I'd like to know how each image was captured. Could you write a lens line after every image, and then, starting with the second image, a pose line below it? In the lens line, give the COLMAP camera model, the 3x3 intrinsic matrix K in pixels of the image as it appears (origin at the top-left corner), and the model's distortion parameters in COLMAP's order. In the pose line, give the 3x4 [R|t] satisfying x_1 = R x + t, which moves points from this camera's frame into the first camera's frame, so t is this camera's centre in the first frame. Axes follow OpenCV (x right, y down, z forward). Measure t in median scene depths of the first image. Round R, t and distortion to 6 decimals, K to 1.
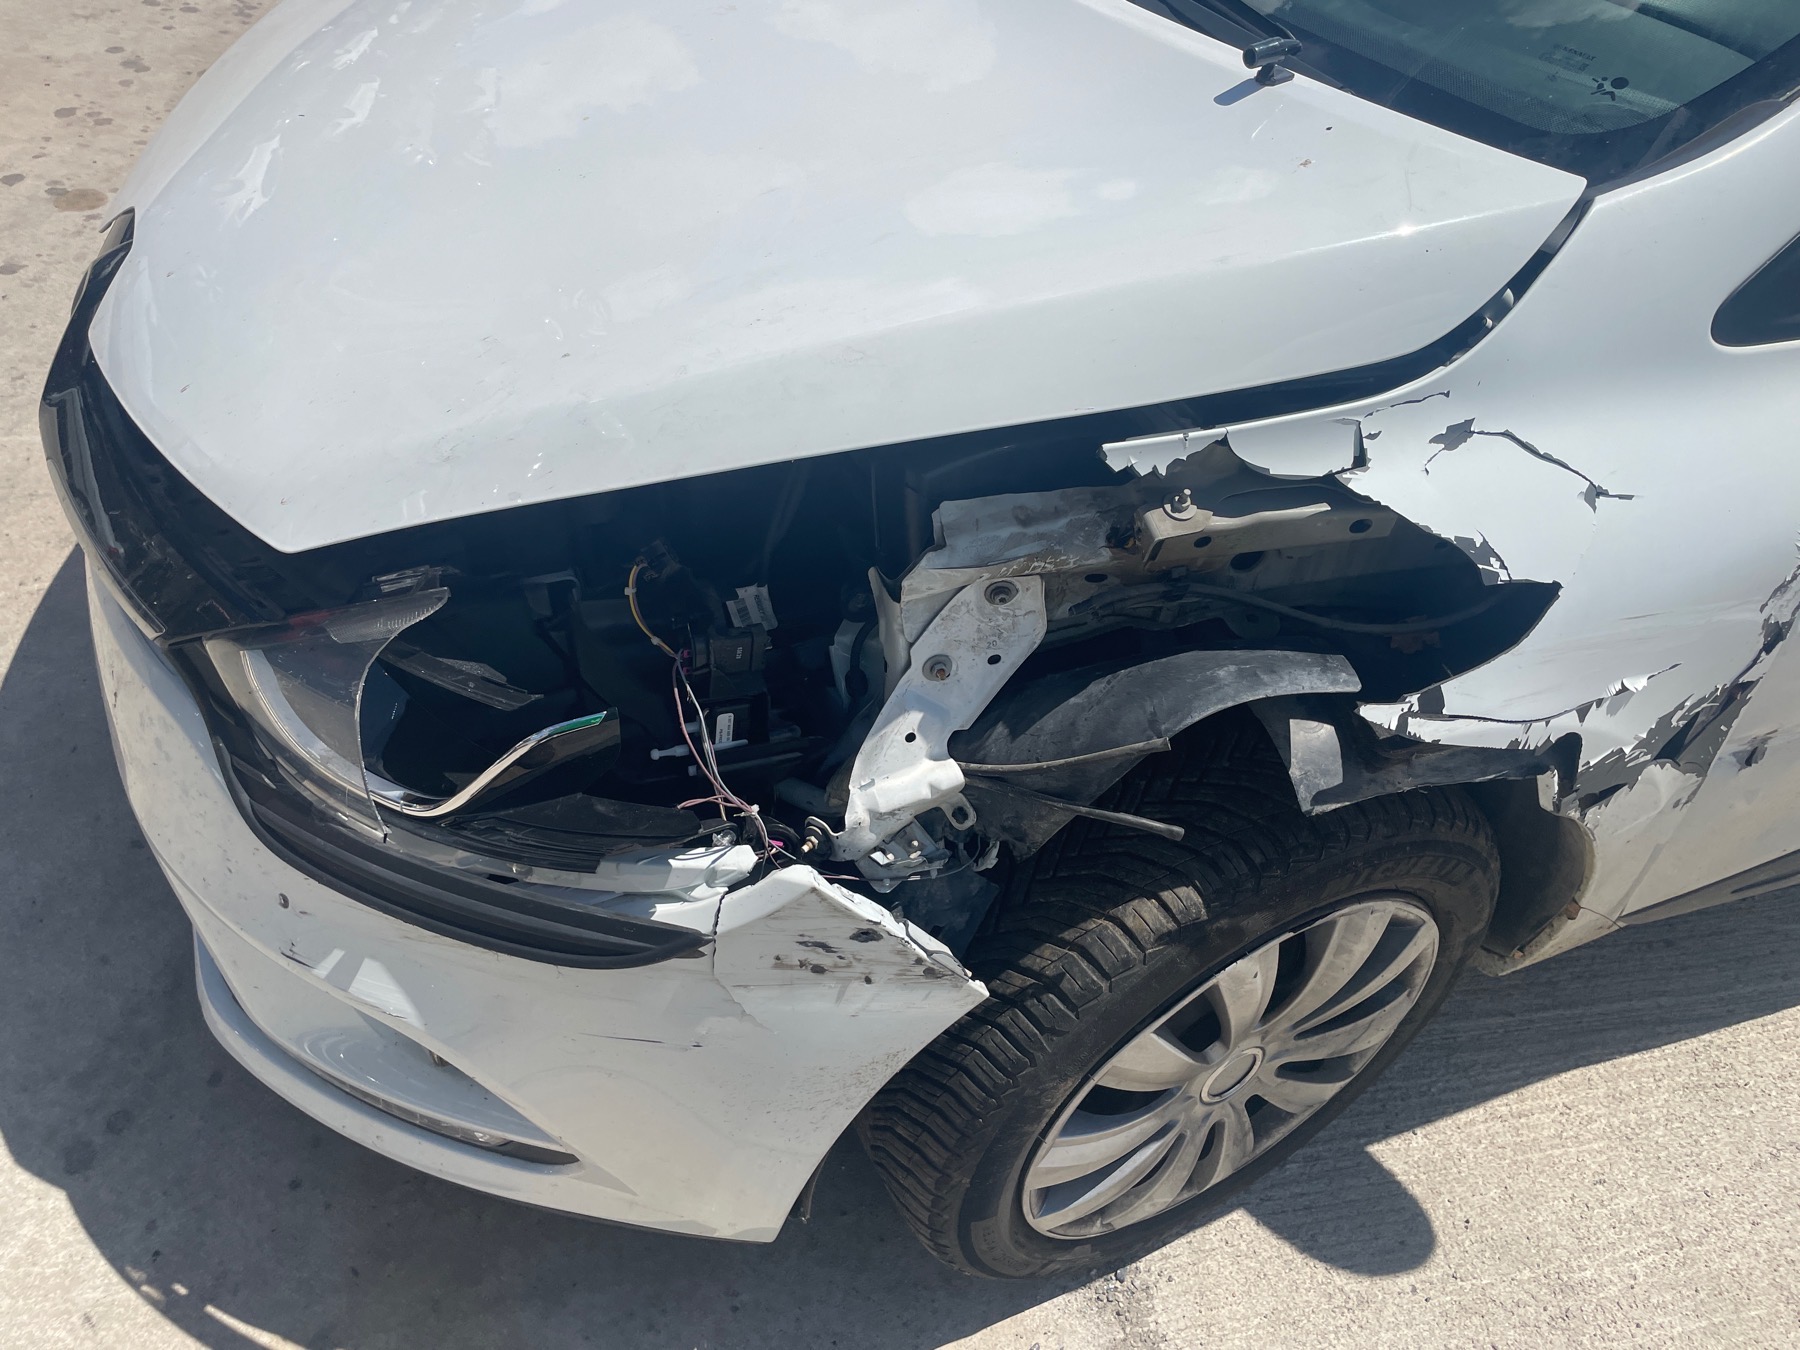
lens RADIAL K [[1367.3, 0, 887.1], [0, 1367.3, 657.0], [0, 0, 1]] dist [0.076520, -0.105021]
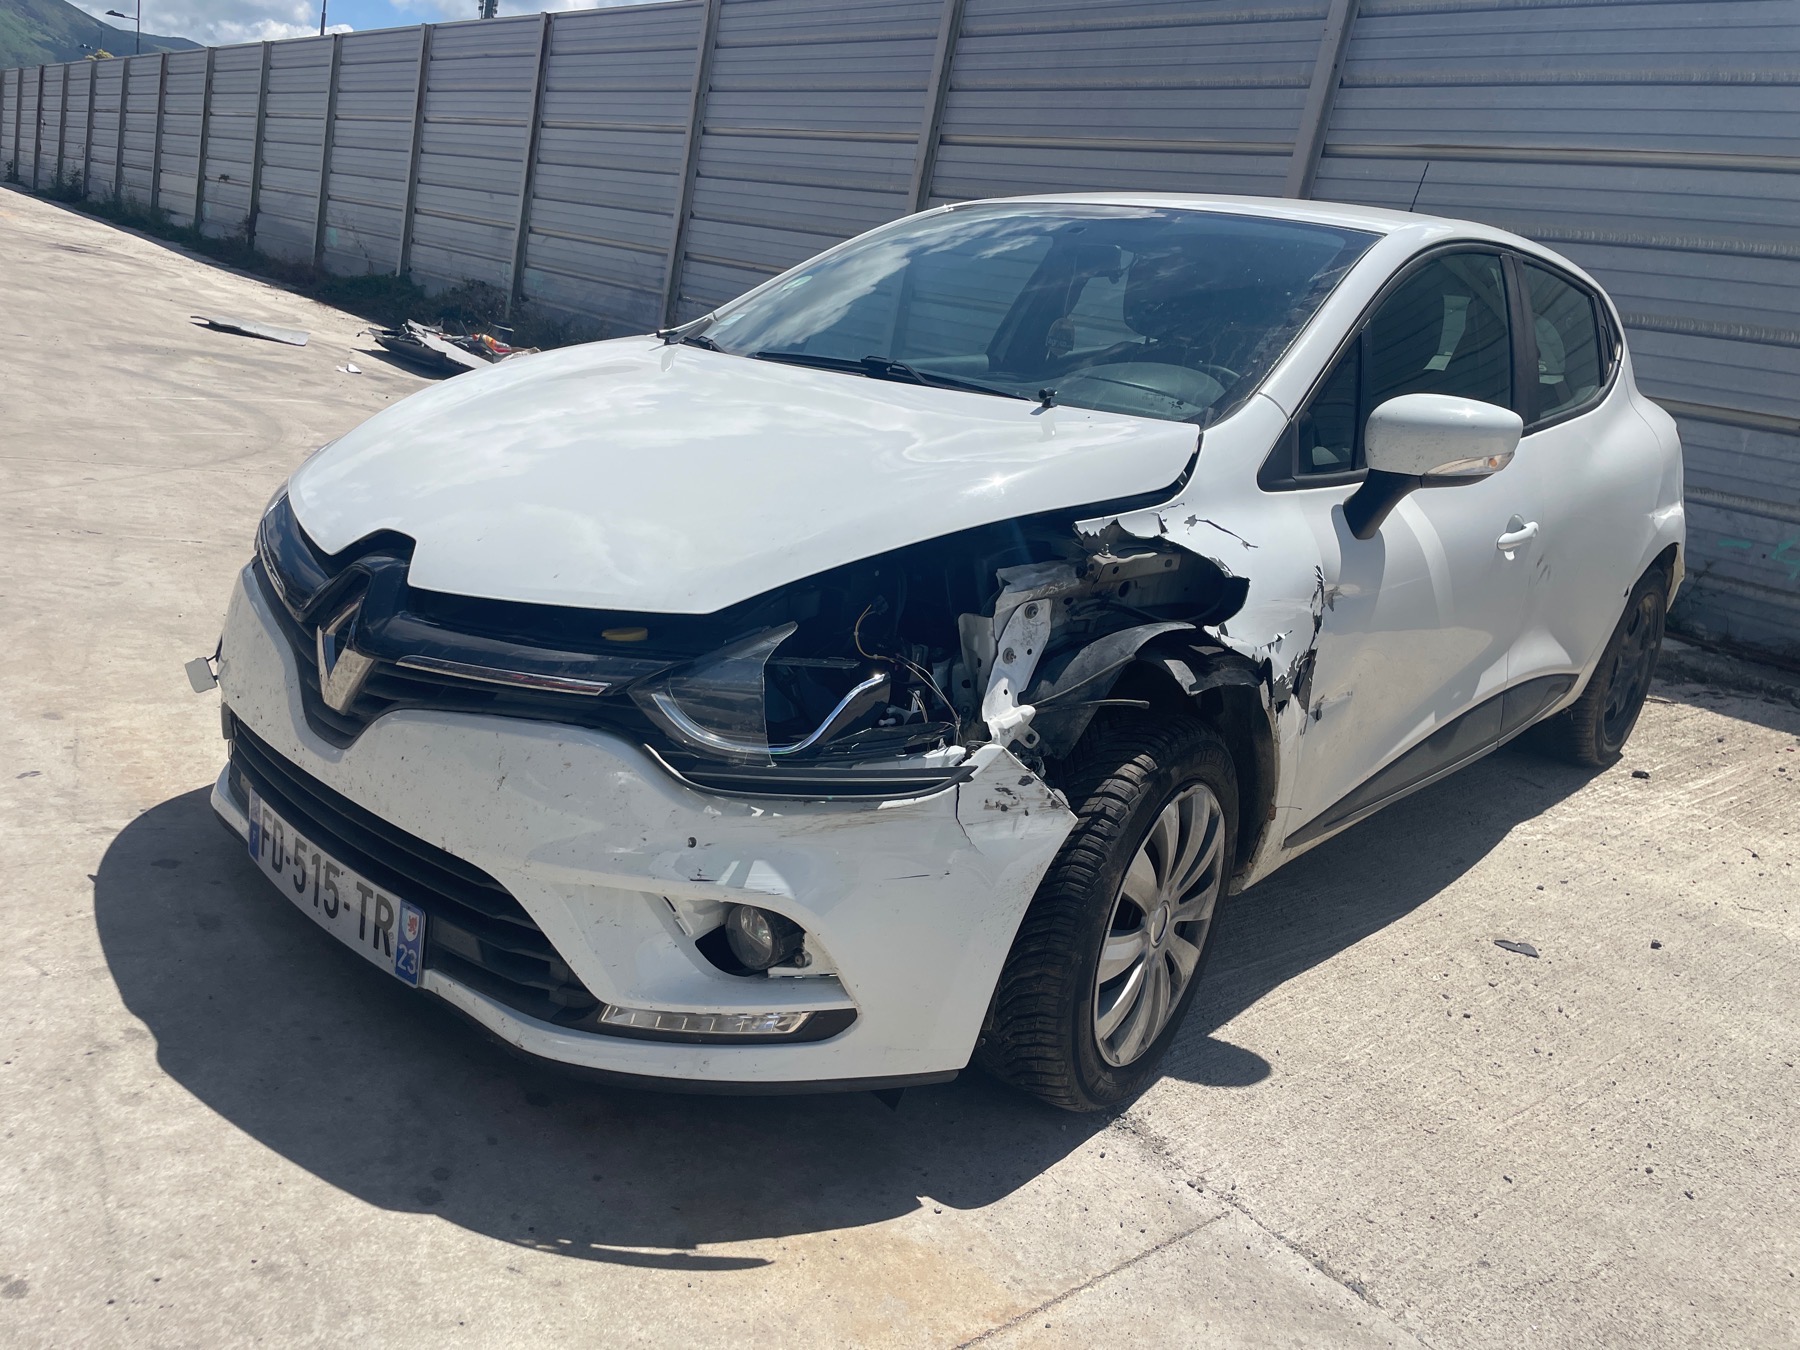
lens RADIAL K [[1367.3, 0, 919.6], [0, 1367.3, 650.9], [0, 0, 1]] dist [0.076520, -0.105021]
pose [[0.882476, -0.097405, 0.460162, -0.885716], [0.276275, 0.899115, -0.339506, 0.573302], [-0.380669, 0.426737, 0.820358, -0.496773]]
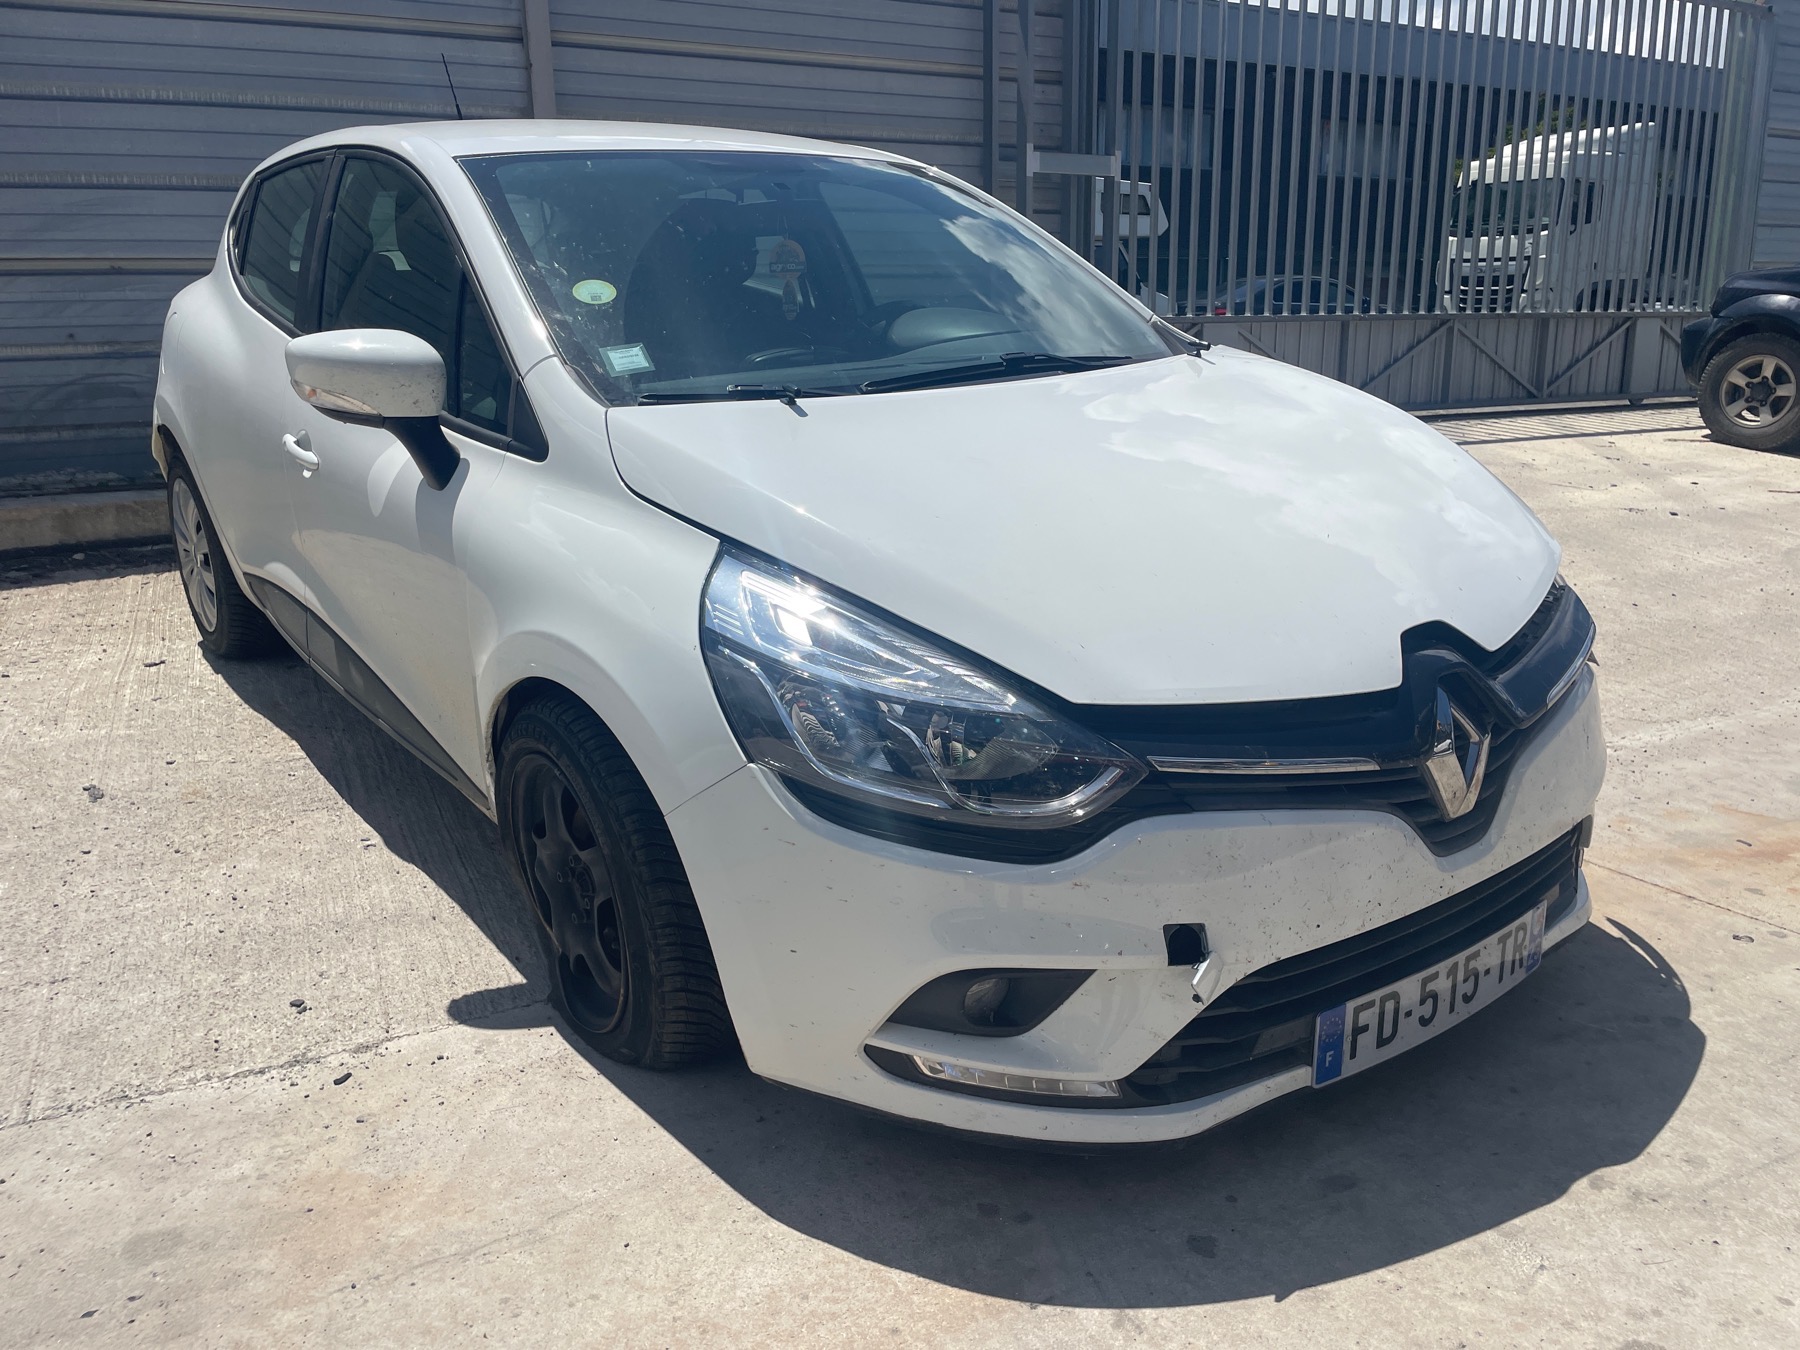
lens RADIAL K [[1367.3, 0, 911.6], [0, 1367.3, 674.5], [0, 0, 1]] dist [0.076520, -0.105021]
pose [[-0.289608, -0.380247, 0.878373, -1.994413], [0.620716, 0.623949, 0.474763, -1.541578], [-0.728587, 0.682715, 0.055324, 1.585256]]
